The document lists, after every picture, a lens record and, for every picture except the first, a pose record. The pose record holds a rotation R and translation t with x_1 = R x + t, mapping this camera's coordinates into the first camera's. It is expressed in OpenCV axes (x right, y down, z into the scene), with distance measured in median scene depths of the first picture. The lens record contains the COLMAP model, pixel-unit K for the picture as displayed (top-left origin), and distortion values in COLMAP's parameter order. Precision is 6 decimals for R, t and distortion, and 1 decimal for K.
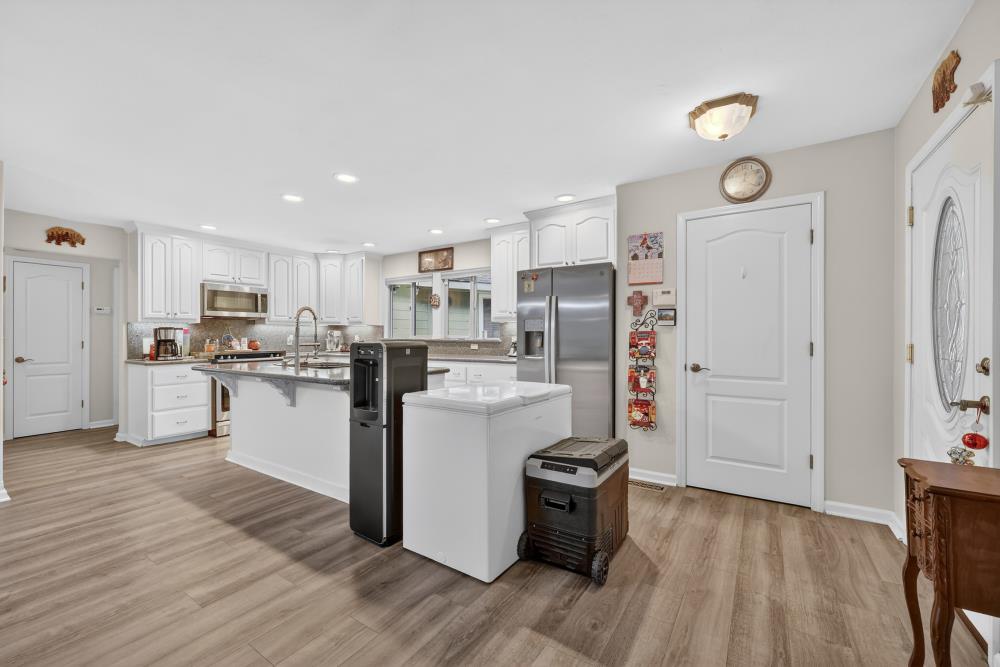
lens RADIAL K [[399.3, 0, 492.6], [0, 399.3, 335.6], [0, 0, 1]] dist [-0.000940, -0.000545]
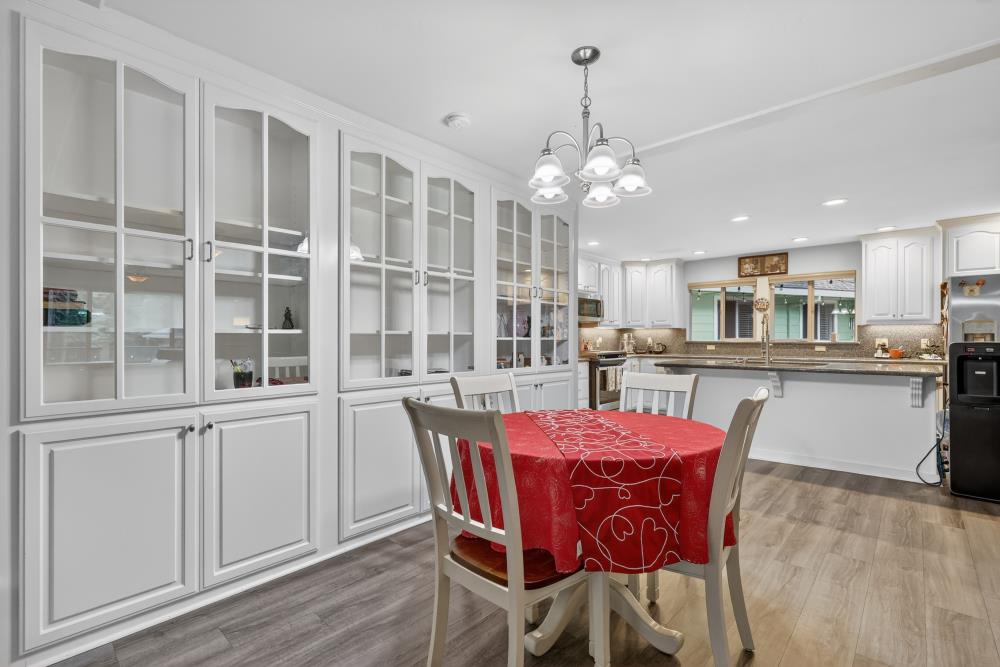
lens RADIAL K [[446.4, 0, 499.3], [0, 446.4, 335.7], [0, 0, 1]] dist [0.005894, -0.000211]
pose [[0.988804, -0.001761, -0.149209, -0.749815], [0.000265, 0.999950, -0.010046, 0.006085], [0.149219, 0.009894, 0.988755, -0.290943]]
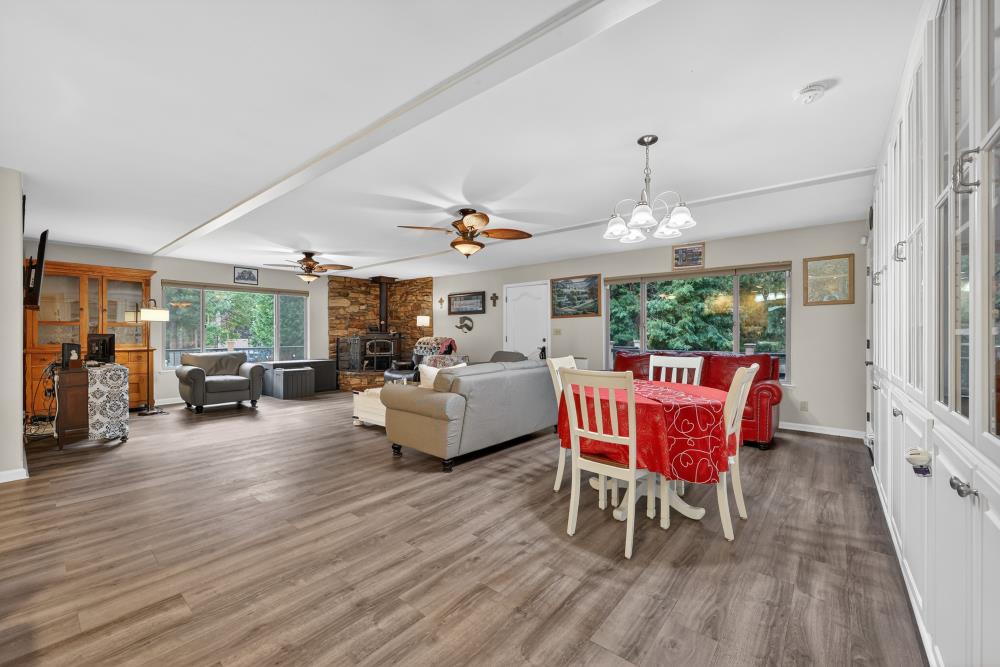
lens RADIAL K [[399.3, 0, 496.2], [0, 399.3, 334.4], [0, 0, 1]] dist [-0.000940, -0.000545]
pose [[-0.994258, 0.002140, 0.106988, -0.587400], [0.002263, 0.999997, 0.001026, 0.004089], [-0.106985, 0.001262, -0.994260, 0.689261]]
